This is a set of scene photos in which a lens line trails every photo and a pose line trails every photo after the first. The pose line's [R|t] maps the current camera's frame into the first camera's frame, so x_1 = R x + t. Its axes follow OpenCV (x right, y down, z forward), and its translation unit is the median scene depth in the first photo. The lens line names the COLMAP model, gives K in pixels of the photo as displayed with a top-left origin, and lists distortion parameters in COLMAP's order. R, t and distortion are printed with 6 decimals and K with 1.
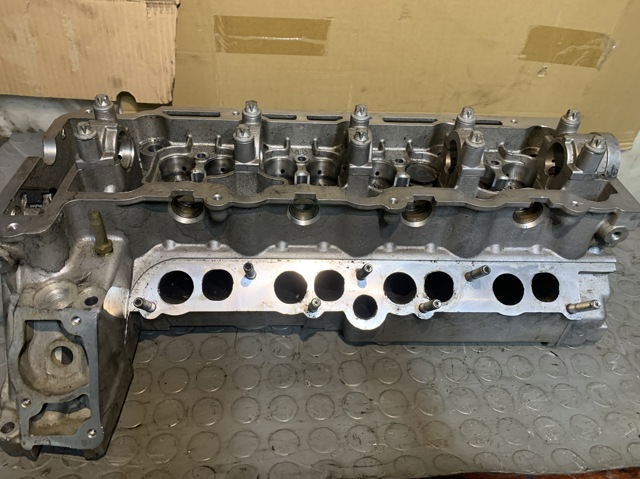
lens RADIAL K [[495.5, 0, 309.3], [0, 495.5, 231.7], [0, 0, 1]] dist [-0.014836, -0.013779]
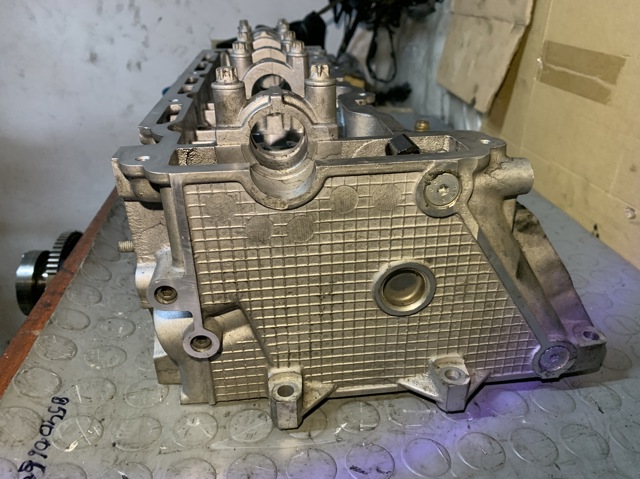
lens RADIAL K [[495.5, 0, 319.7], [0, 495.5, 236.1], [0, 0, 1]] dist [-0.014836, -0.013779]
pose [[0.066377, 0.400413, -0.913927, 0.835658], [-0.704057, 0.667833, 0.241459, -0.095633], [0.707034, 0.627430, 0.326243, 0.602199]]
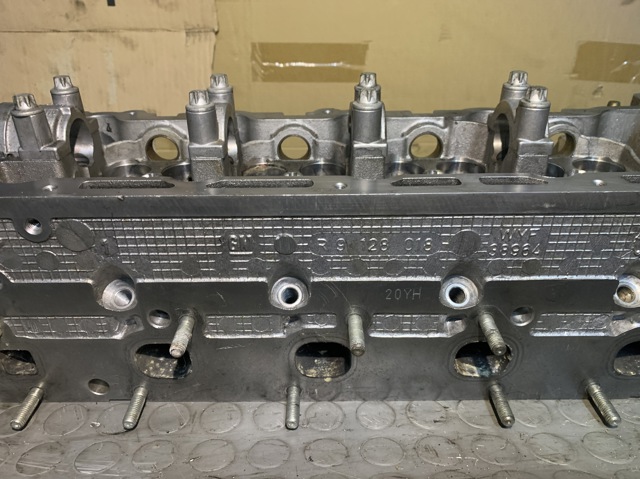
lens RADIAL K [[495.5, 0, 308.6], [0, 495.5, 227.3], [0, 0, 1]] dist [-0.014836, -0.013779]
pose [[0.996732, -0.025629, -0.076602, -0.009406], [0.002501, 0.957668, -0.287865, 0.210396], [0.080737, 0.286733, 0.954602, 0.158064]]
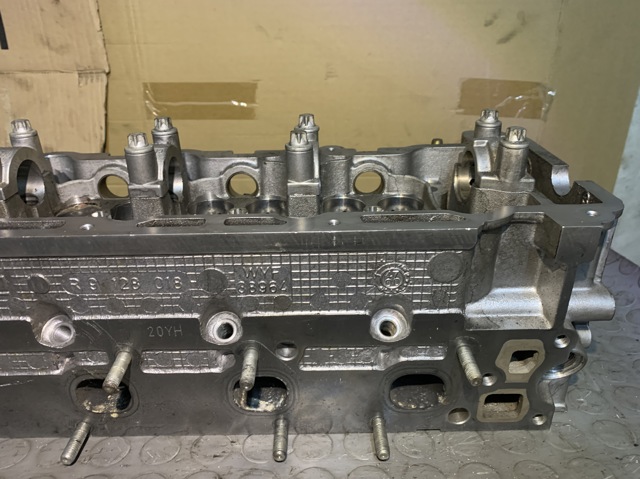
lens RADIAL K [[495.5, 0, 316.4], [0, 495.5, 237.6], [0, 0, 1]] dist [-0.014836, -0.013779]
pose [[0.997647, -0.038673, -0.056614, 0.213814], [0.018032, 0.944664, -0.327543, 0.210665], [0.066148, 0.325752, 0.943139, 0.156797]]
